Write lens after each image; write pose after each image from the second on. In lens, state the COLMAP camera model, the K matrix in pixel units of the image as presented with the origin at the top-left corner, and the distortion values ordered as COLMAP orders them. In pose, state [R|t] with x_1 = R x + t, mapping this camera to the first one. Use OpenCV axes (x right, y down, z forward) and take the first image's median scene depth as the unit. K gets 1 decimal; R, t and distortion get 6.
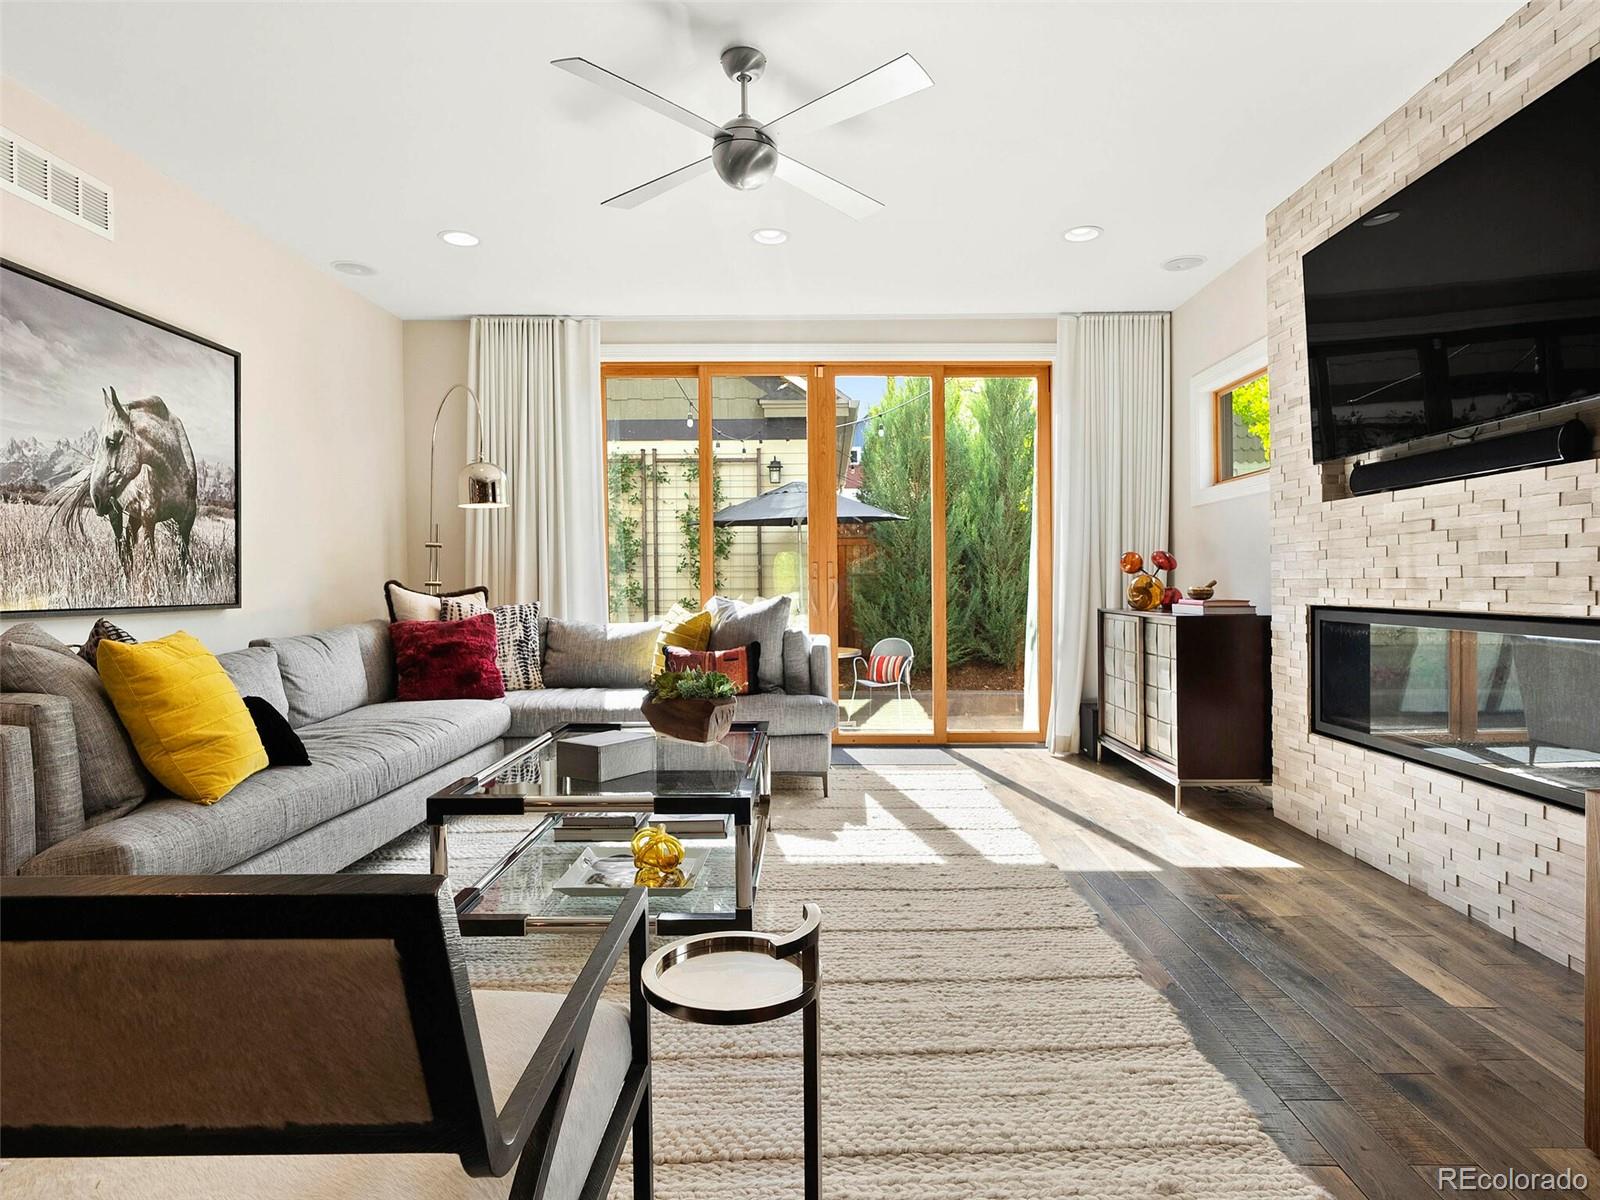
lens RADIAL K [[901.3, 0, 788.1], [0, 901.3, 585.2], [0, 0, 1]] dist [0.003985, -0.000462]
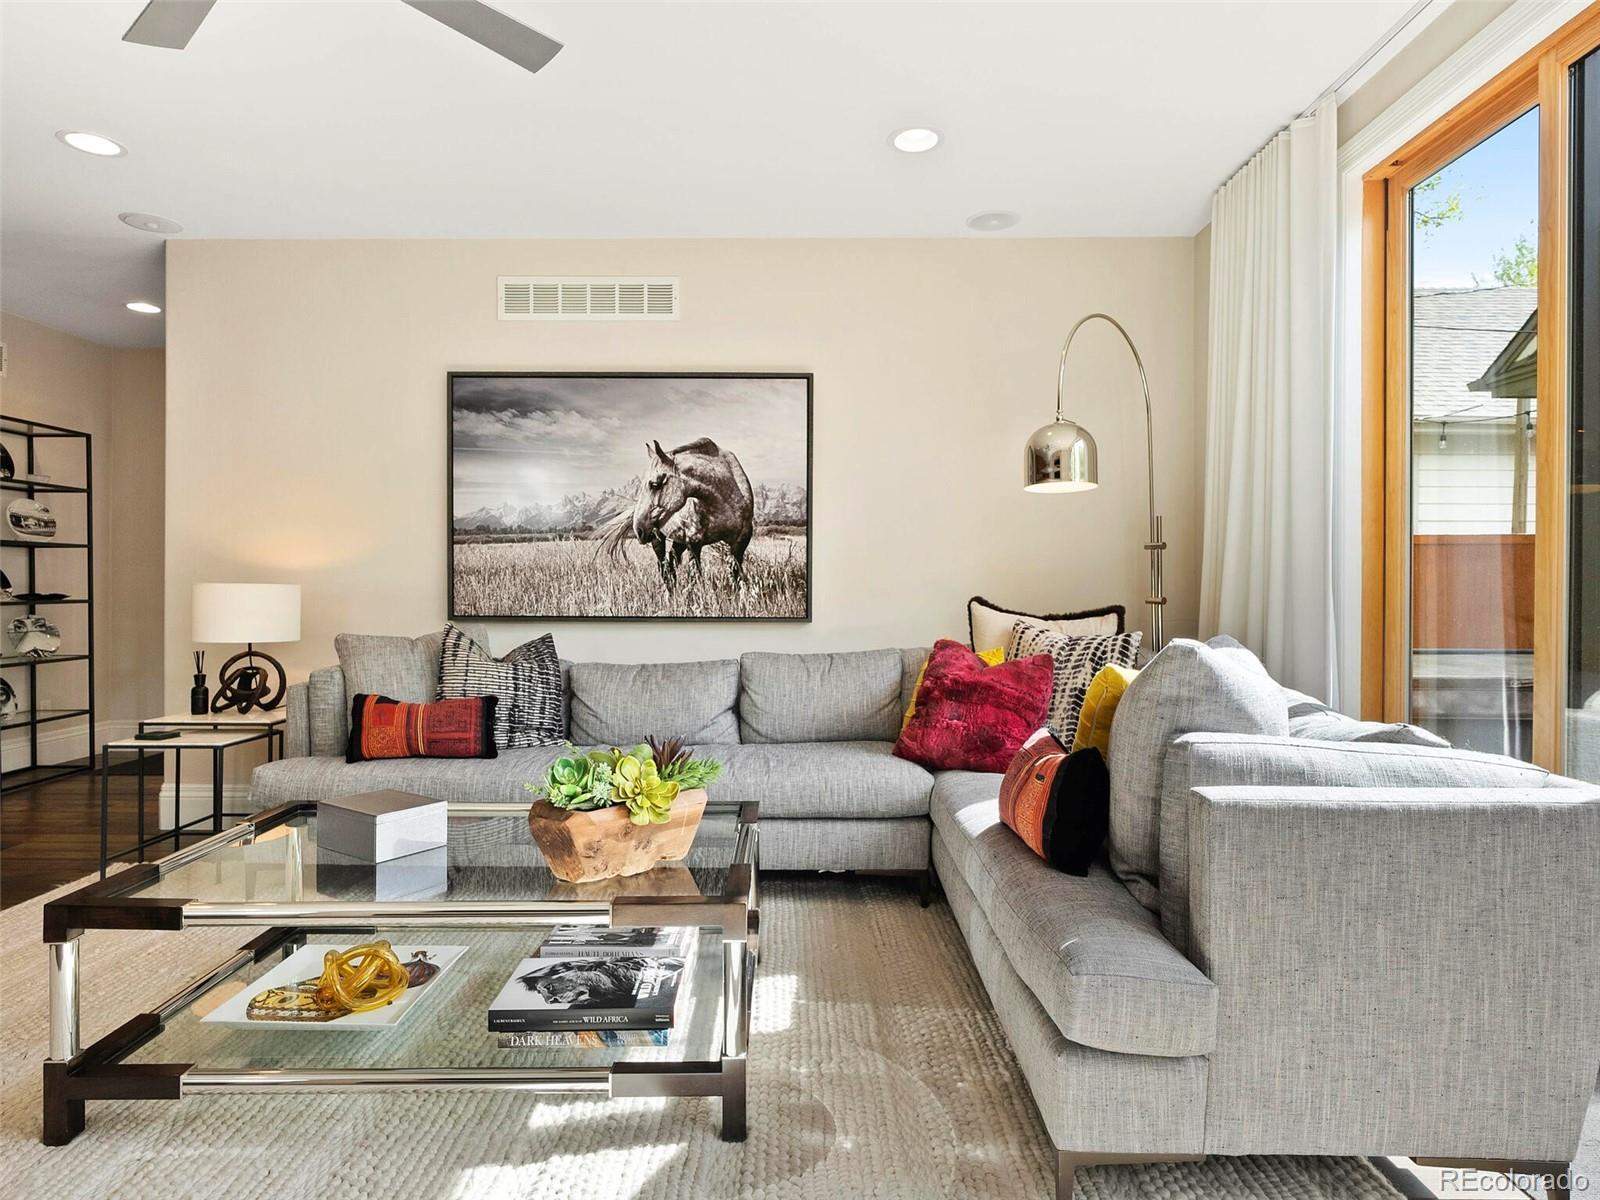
lens RADIAL K [[901.3, 0, 787.2], [0, 901.3, 596.7], [0, 0, 1]] dist [0.003985, -0.000462]
pose [[0.030380, 0.004640, -0.999528, 0.459869], [-0.007037, 0.999965, 0.004428, -0.008831], [0.999514, 0.006899, 0.030412, 1.043083]]
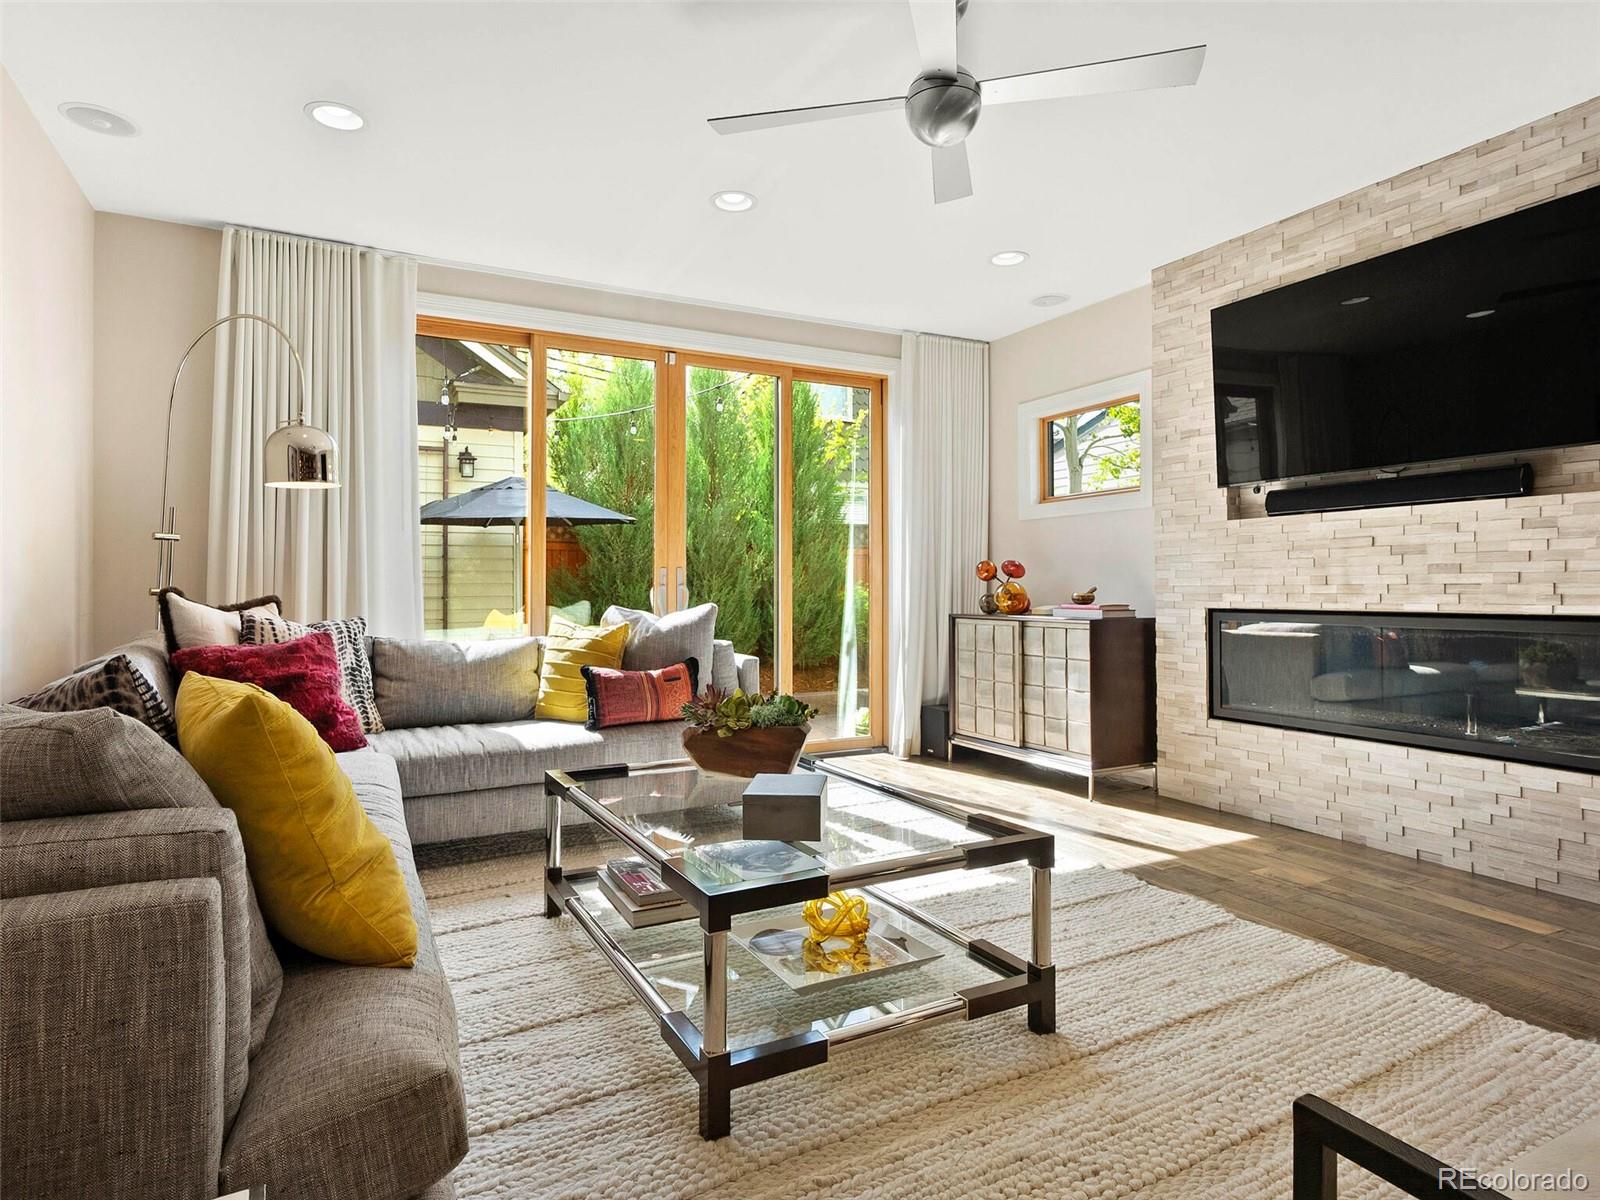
lens RADIAL K [[901.3, 0, 775.7], [0, 901.3, 567.6], [0, 0, 1]] dist [0.003985, -0.000462]
pose [[0.884619, 0.010426, 0.466198, -0.454605], [0.002796, 0.999613, -0.027662, 0.000311], [-0.466306, 0.025774, 0.884248, 0.232187]]
